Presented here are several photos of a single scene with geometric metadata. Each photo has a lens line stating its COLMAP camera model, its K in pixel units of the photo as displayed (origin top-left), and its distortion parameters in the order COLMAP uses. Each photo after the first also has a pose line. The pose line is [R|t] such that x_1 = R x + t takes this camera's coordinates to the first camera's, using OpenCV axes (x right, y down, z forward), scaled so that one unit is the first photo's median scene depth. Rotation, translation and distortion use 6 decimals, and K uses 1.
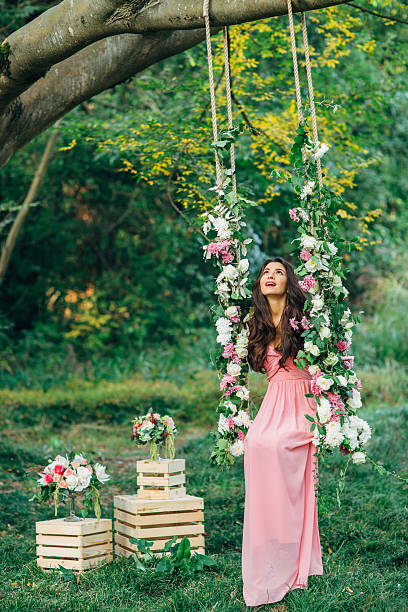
lens RADIAL K [[1450.3, 0, 203.3], [0, 1450.3, 305.8], [0, 0, 1]] dist [-0.061726, -0.513713]
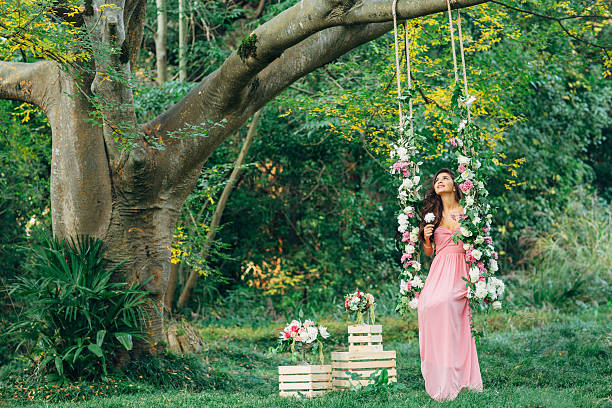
lens RADIAL K [[1460.9, 0, 322.4], [0, 1460.9, 204.6], [0, 0, 1]] dist [-0.027570, -0.002153]
pose [[0.999218, -0.015046, -0.036556, -0.012832], [0.012485, 0.997518, -0.069289, 0.066425], [0.037508, 0.068778, 0.996927, -0.326123]]
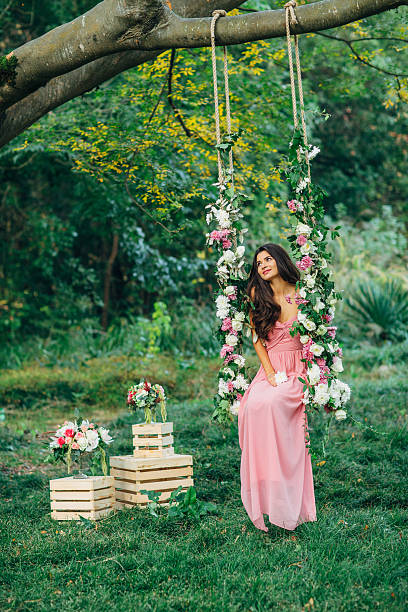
lens RADIAL K [[1450.3, 0, 203.3], [0, 1450.3, 305.8], [0, 0, 1]] dist [-0.061726, -0.513713]
pose [[0.991362, -0.017026, 0.130048, -0.103561], [0.016707, 0.999854, 0.003543, 0.008080], [-0.130089, -0.001340, 0.991501, -0.101488]]
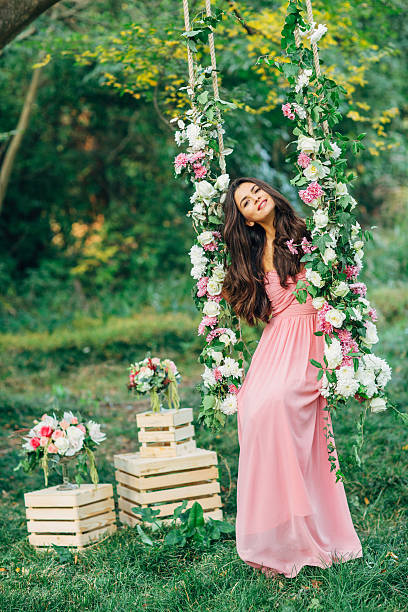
lens RADIAL K [[1450.3, 0, 203.3], [0, 1450.3, 305.8], [0, 0, 1]] dist [-0.061726, -0.513713]
pose [[0.997321, -0.071444, -0.015684, 0.009142], [0.072160, 0.996081, 0.051135, 0.000819], [0.011969, -0.052130, 0.998569, 0.105397]]
